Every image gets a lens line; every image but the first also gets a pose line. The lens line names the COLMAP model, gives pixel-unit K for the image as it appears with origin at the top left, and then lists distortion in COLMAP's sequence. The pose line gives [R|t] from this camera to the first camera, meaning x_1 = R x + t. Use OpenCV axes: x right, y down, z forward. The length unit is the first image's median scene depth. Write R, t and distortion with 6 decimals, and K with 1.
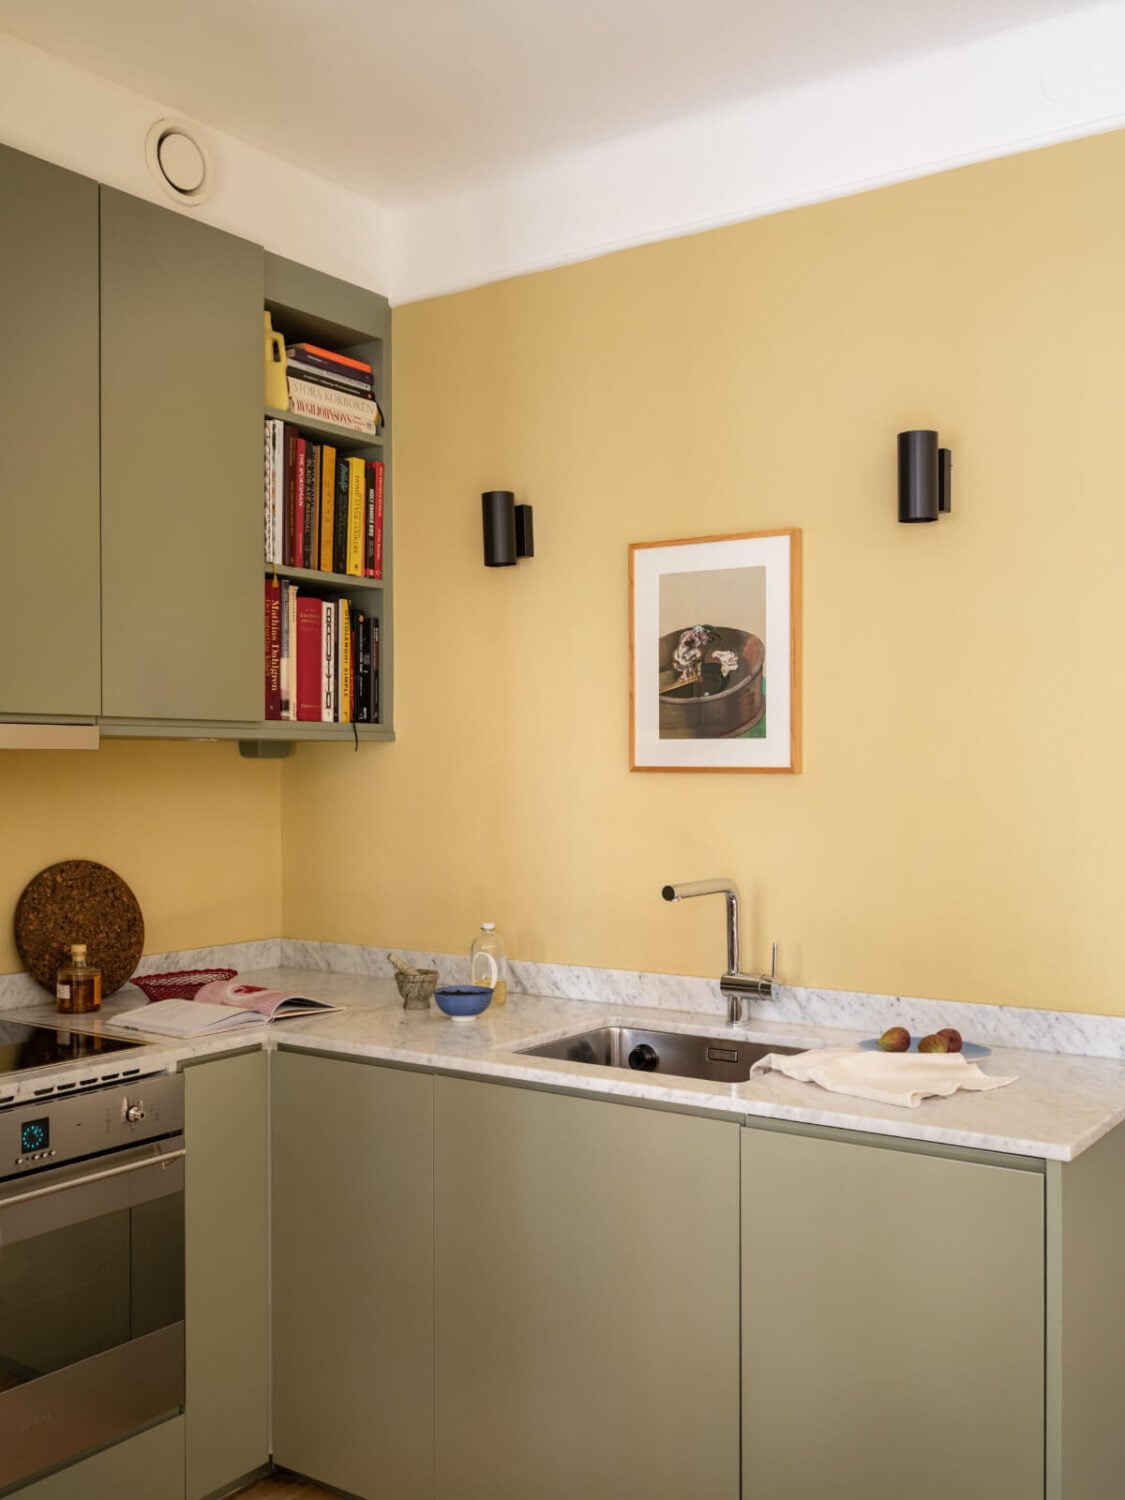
lens RADIAL K [[1393.2, 0, 561.4], [0, 1393.2, 777.5], [0, 0, 1]] dist [-0.004185, -0.001800]
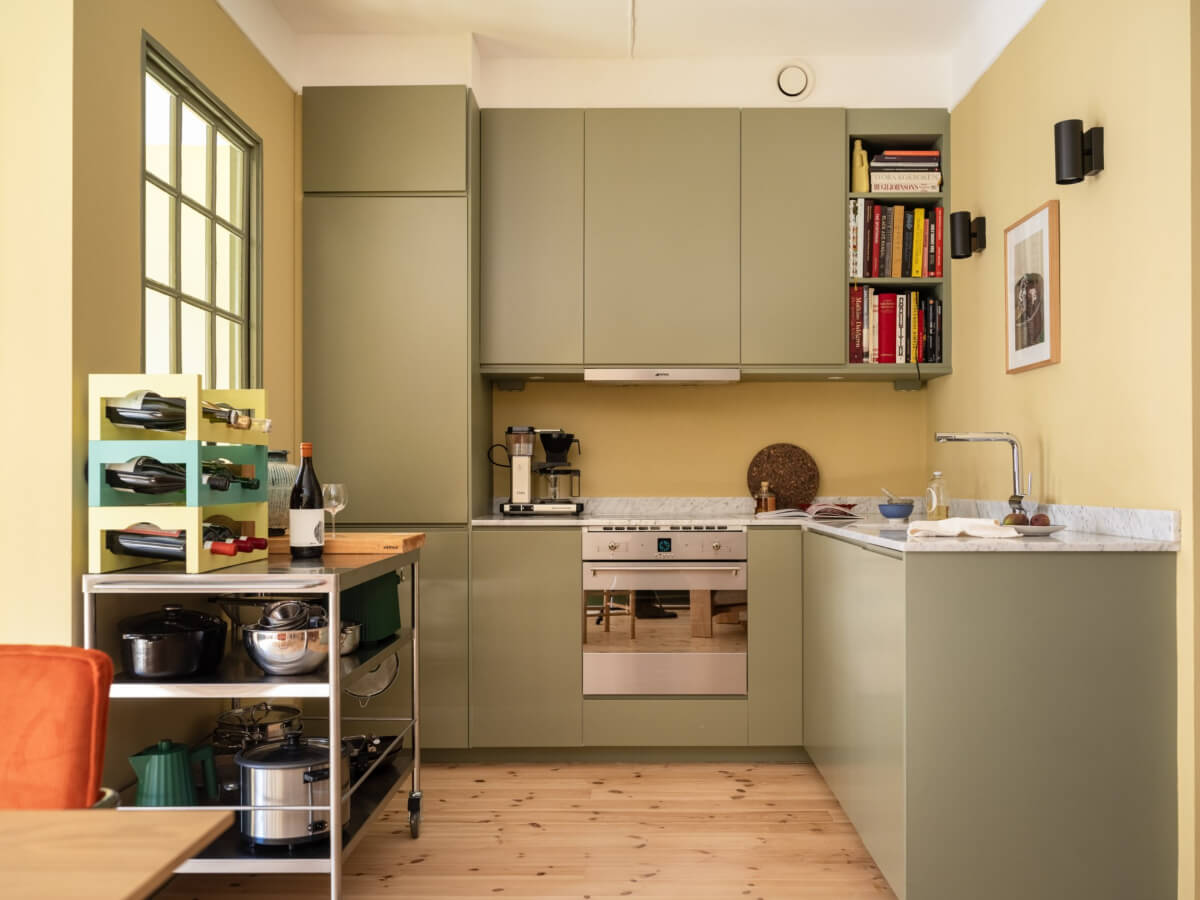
lens RADIAL K [[944.5, 0, 600.0], [0, 944.5, 450.0], [0, 0, 1]] dist [-0.009582, -0.010509]
pose [[0.596597, -0.009842, -0.802481, 0.564481], [-0.002295, 0.999900, -0.013969, 0.087467], [0.802538, 0.010175, 0.596515, -0.003346]]
